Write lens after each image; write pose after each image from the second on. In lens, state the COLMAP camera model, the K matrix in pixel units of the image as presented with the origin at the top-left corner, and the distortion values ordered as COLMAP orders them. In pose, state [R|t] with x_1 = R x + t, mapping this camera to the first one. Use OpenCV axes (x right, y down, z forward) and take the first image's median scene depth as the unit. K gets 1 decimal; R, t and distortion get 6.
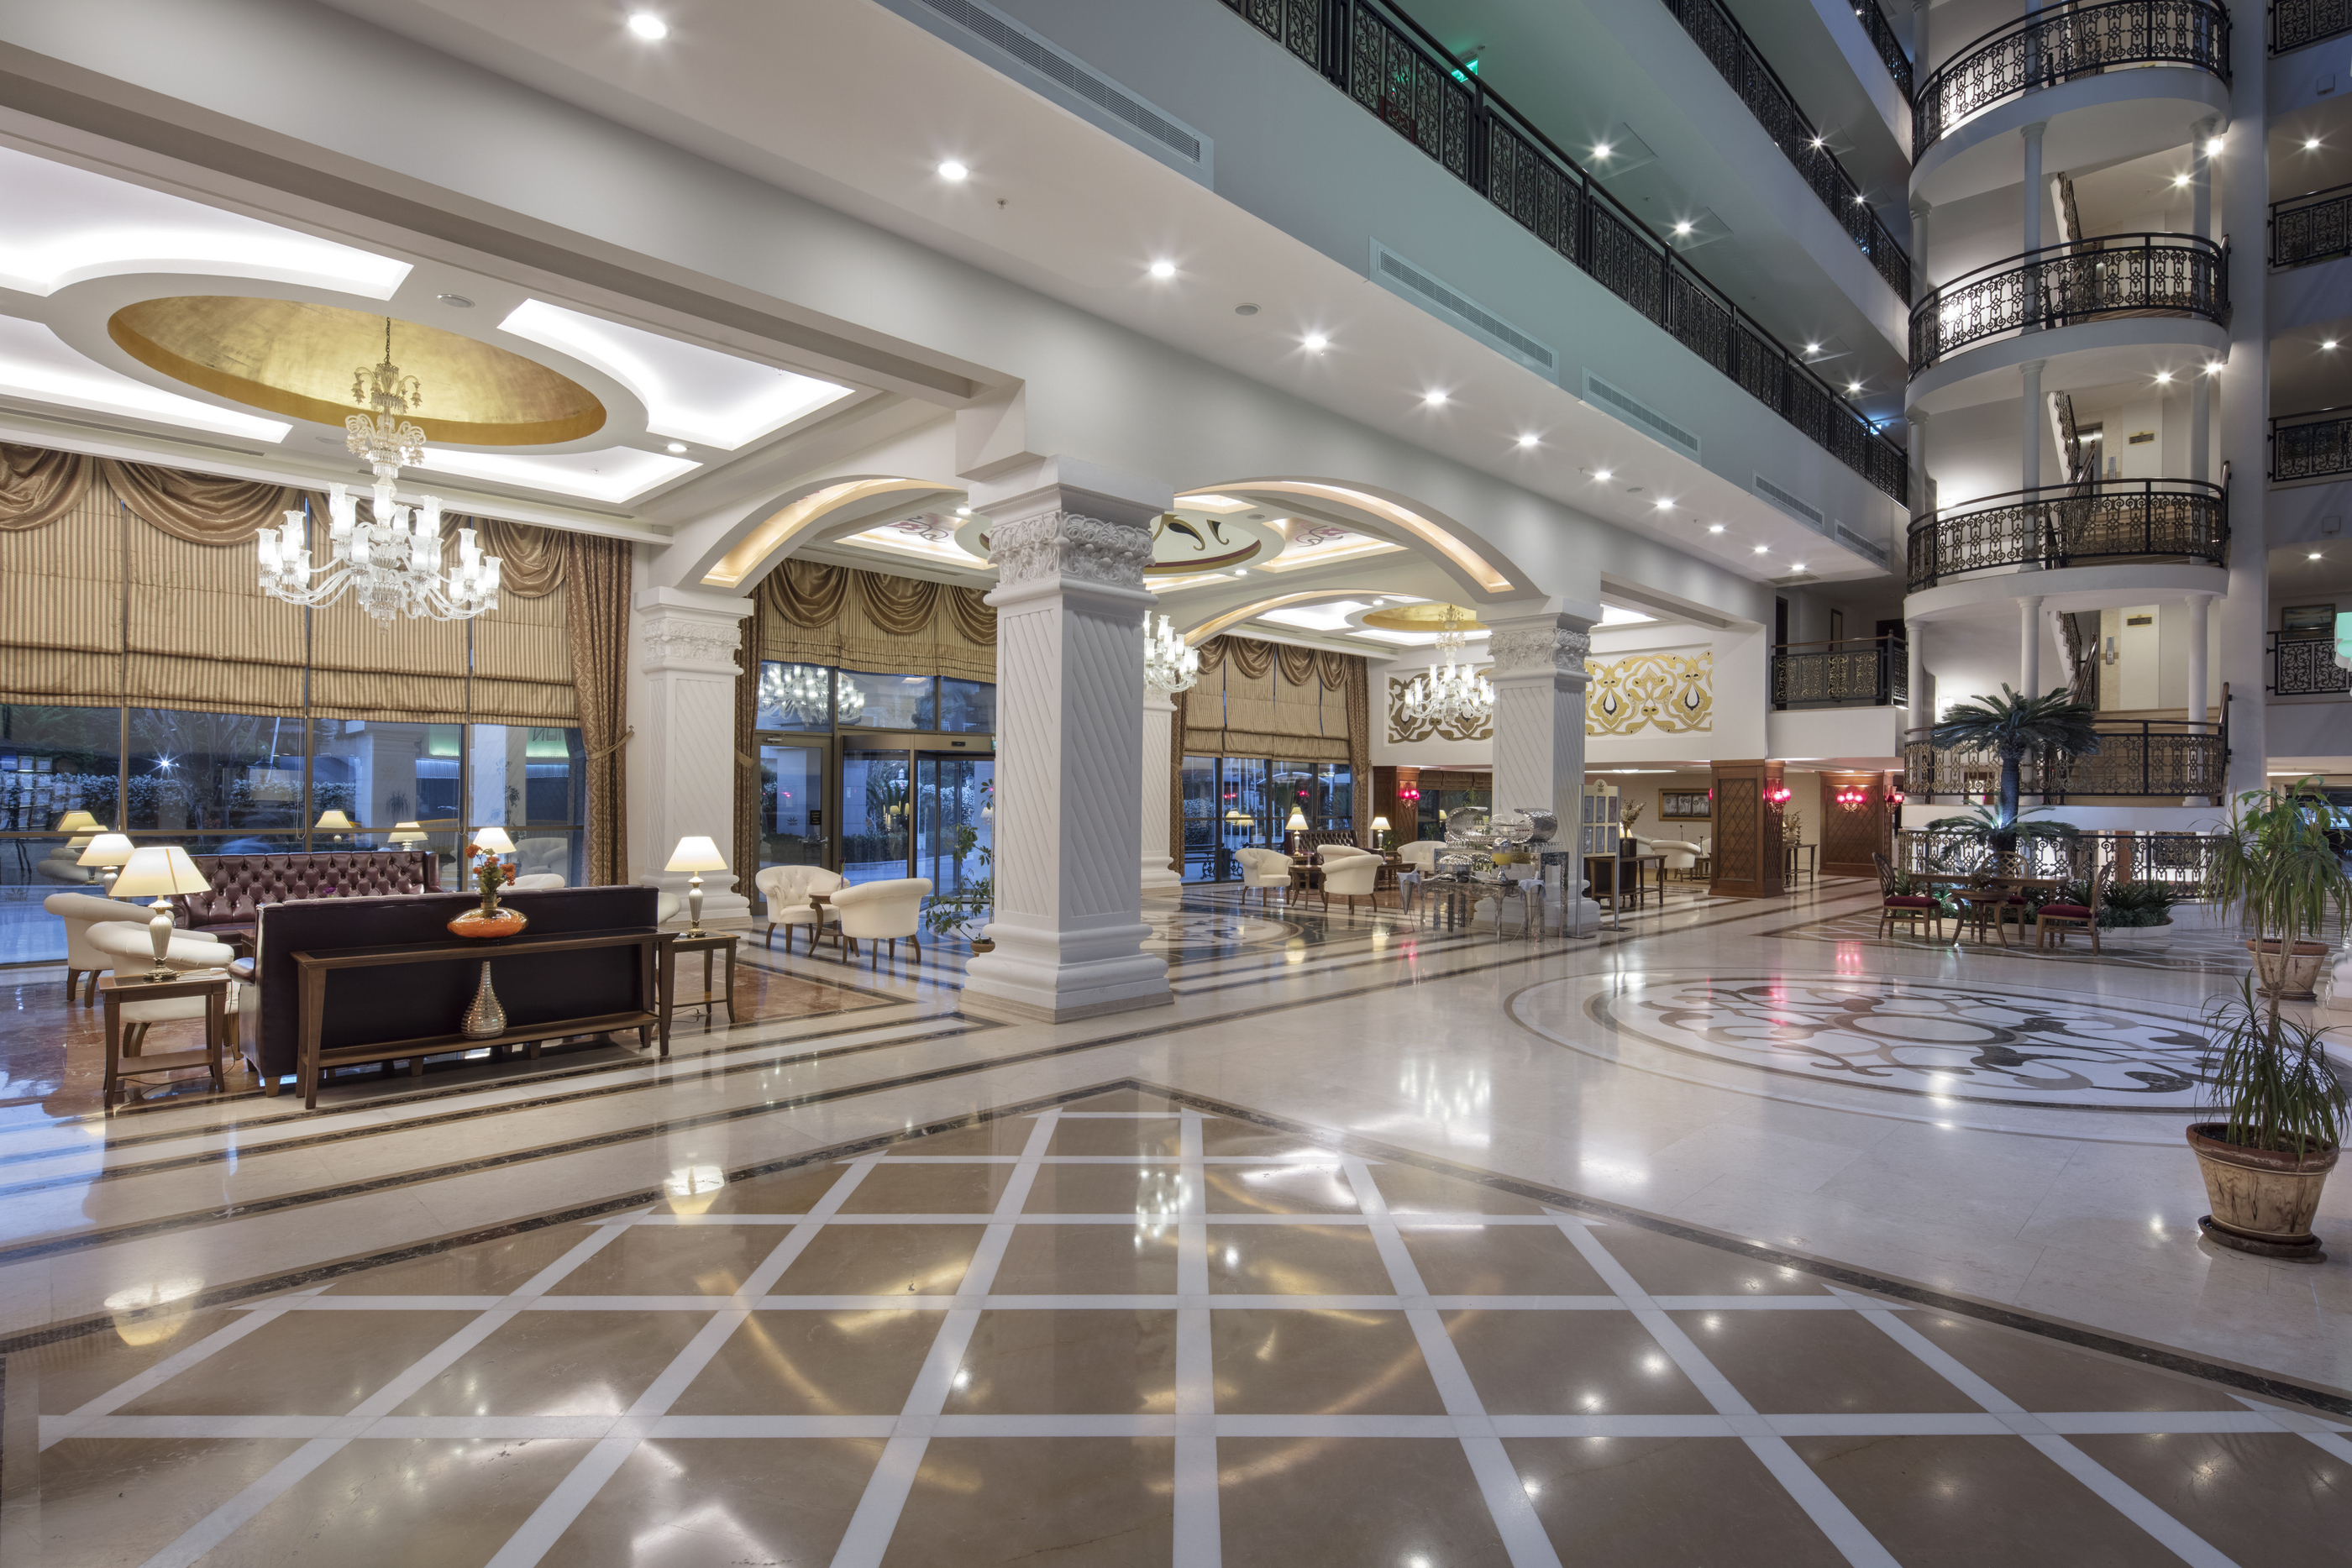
lens RADIAL K [[1131.7, 0, 1190.6], [0, 1131.7, 810.3], [0, 0, 1]] dist [0.003104, -0.006168]
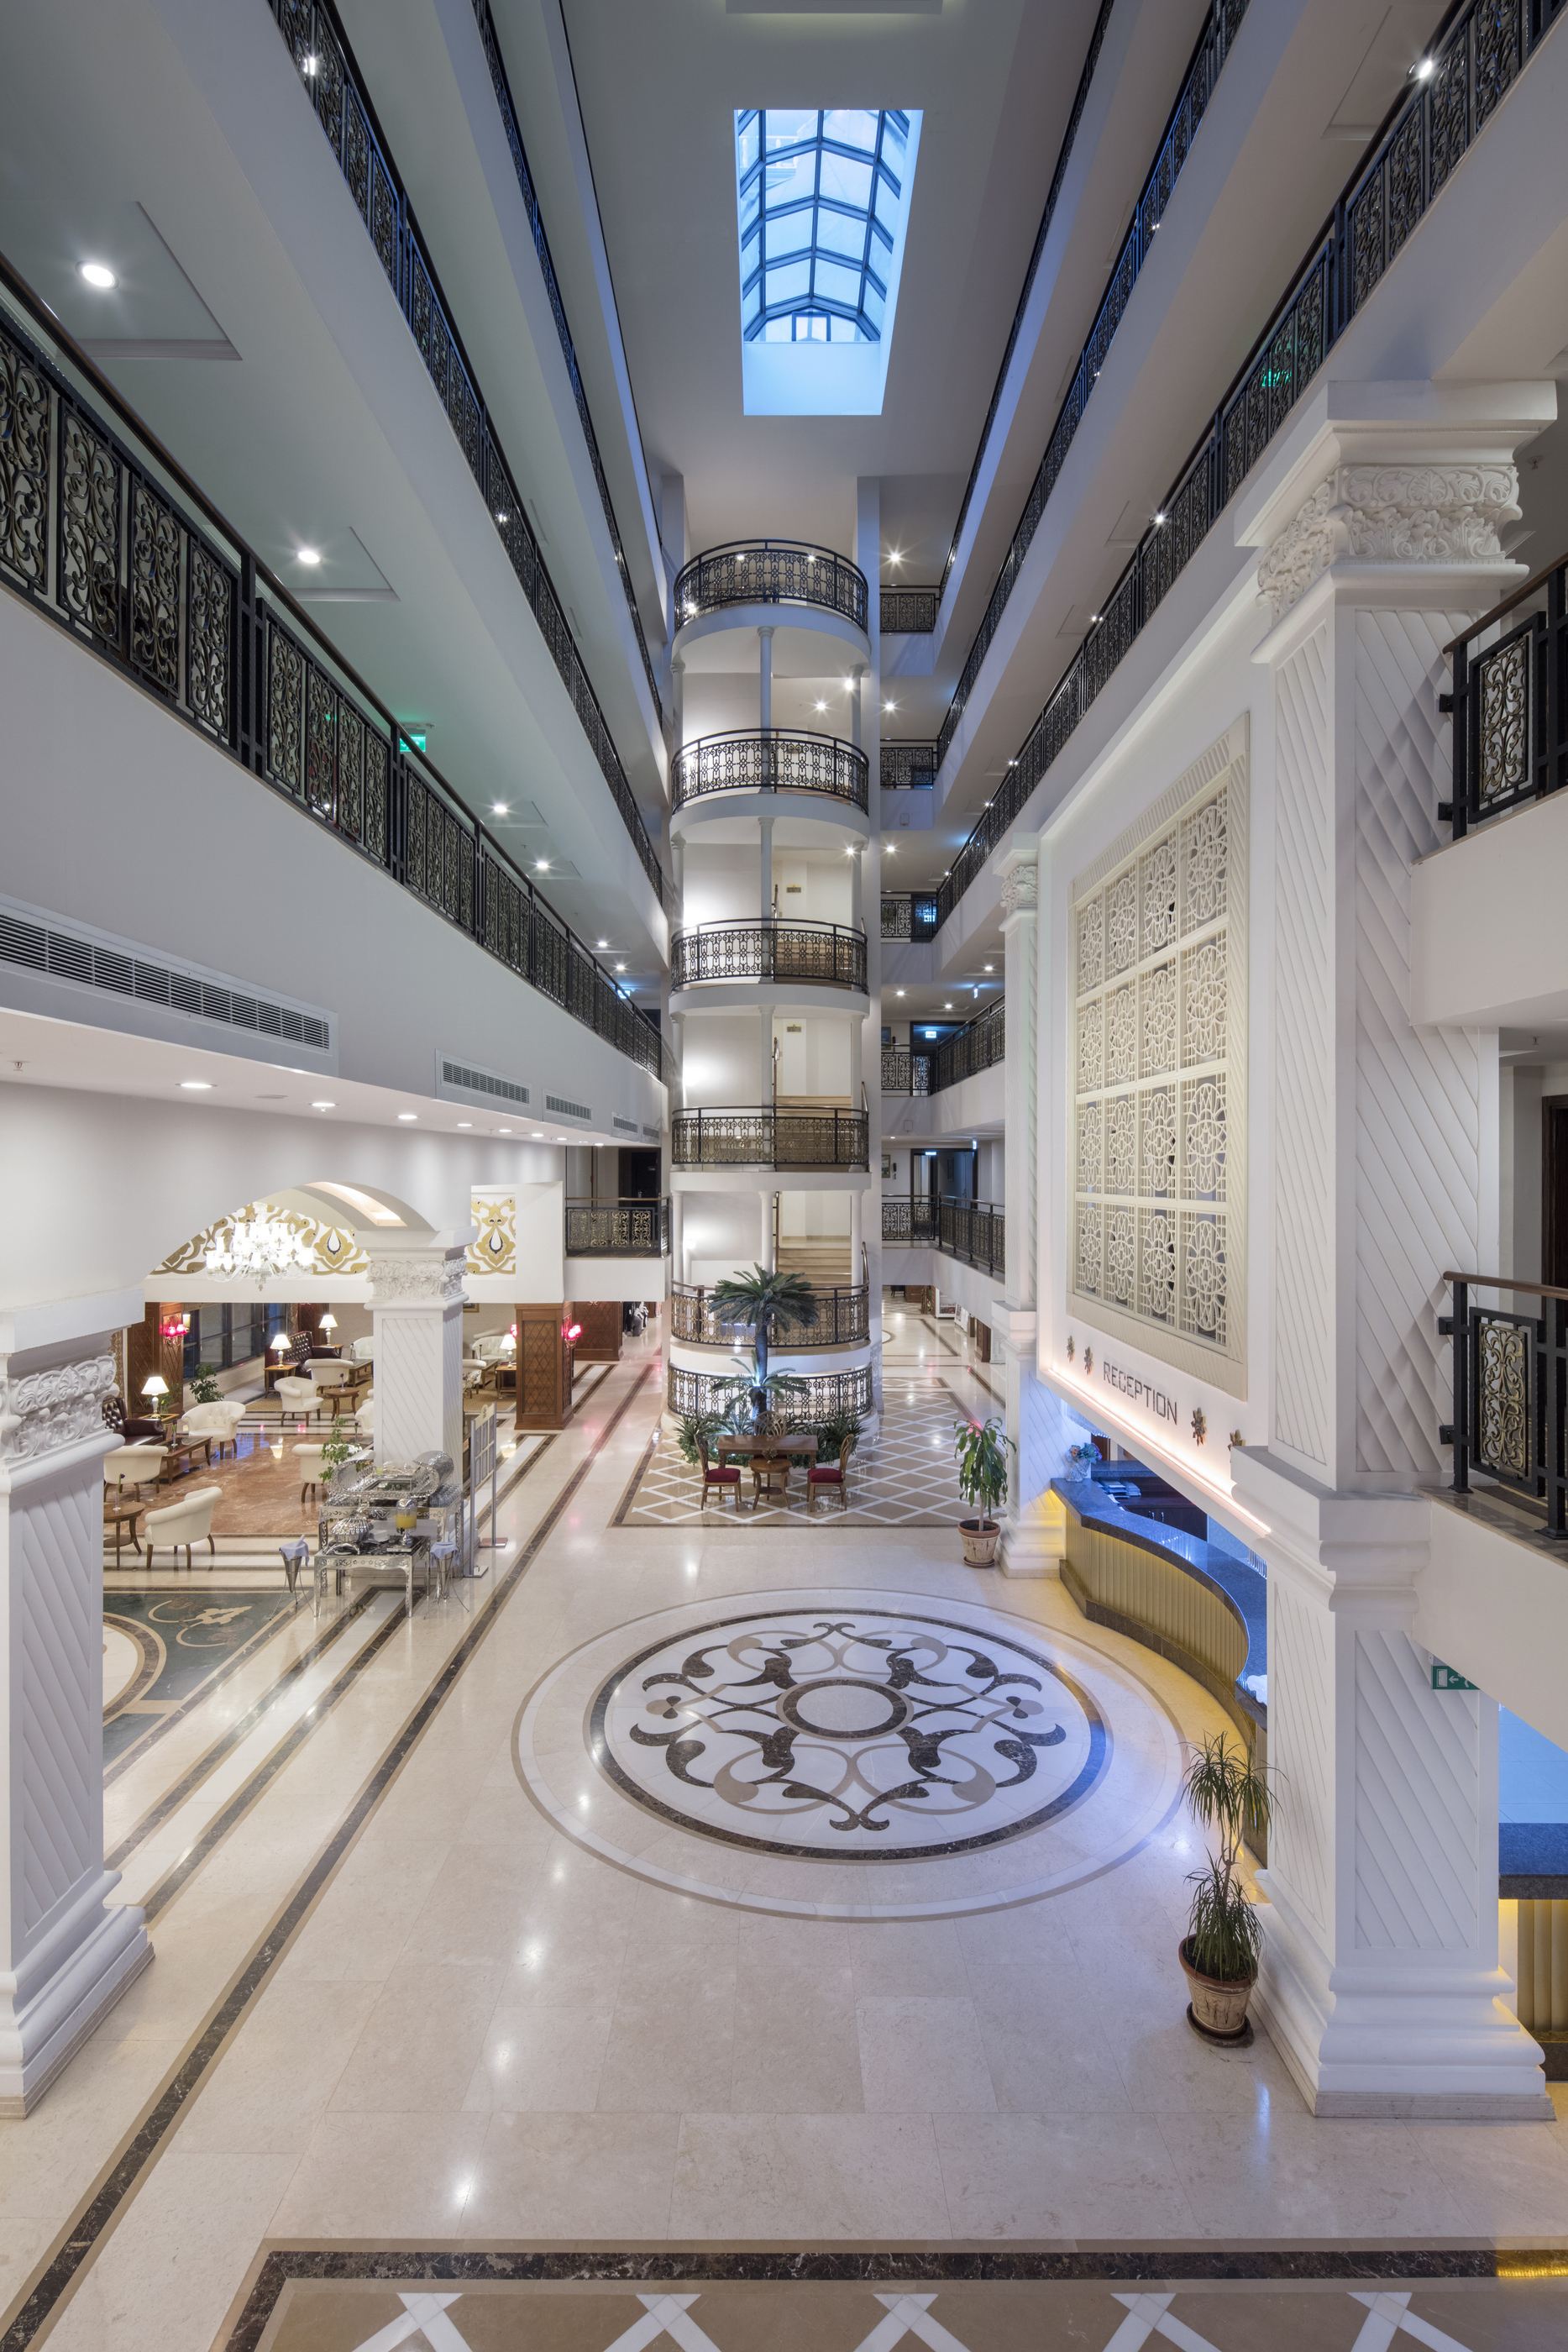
lens RADIAL K [[1131.7, 0, 785.8], [0, 1131.7, 1193.2], [0, 0, 1]] dist [0.003104, -0.006168]
pose [[0.708698, -0.016849, 0.705311, -0.134332], [0.011877, 0.999858, 0.011951, -0.193702], [-0.705412, -0.000092, 0.708797, 0.082261]]
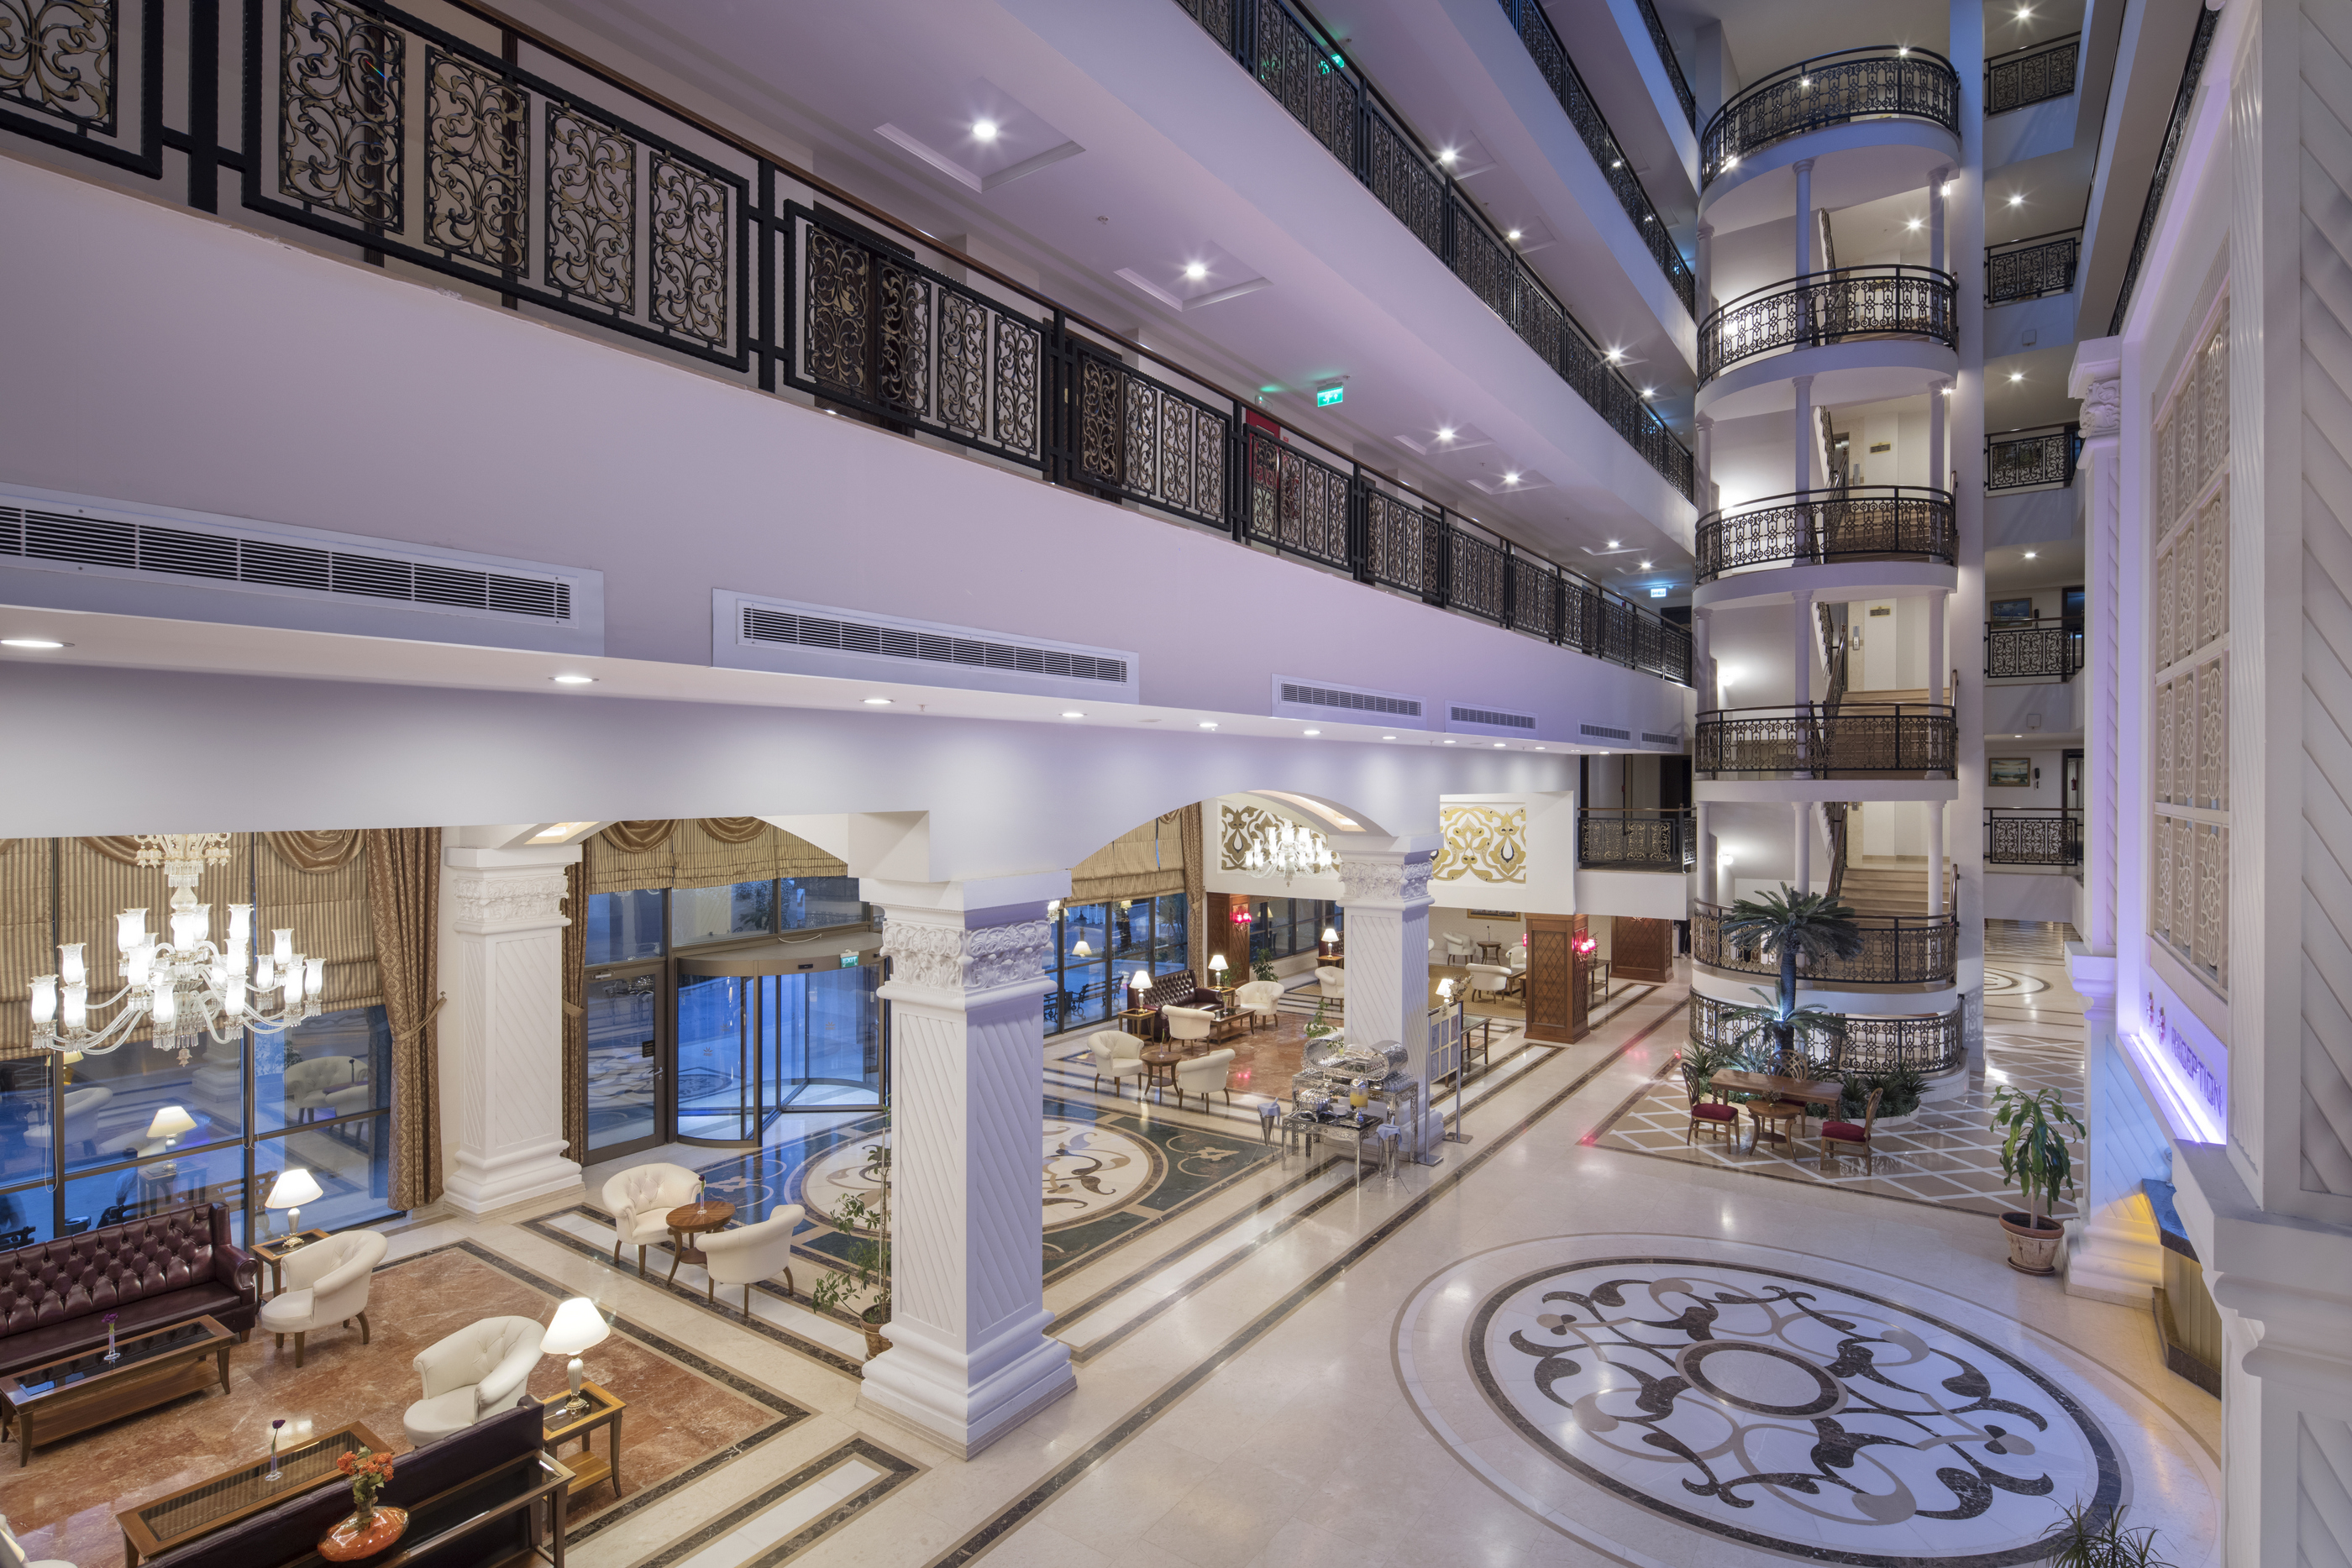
lens RADIAL K [[1129.6, 0, 1178.2], [0, 1129.6, 806.6], [0, 0, 1]] dist [0.002531, -0.007556]
pose [[0.986569, -0.012313, 0.162882, -0.045373], [0.011466, 0.999915, 0.006139, -0.190286], [-0.162944, -0.004189, 0.986626, 0.000529]]
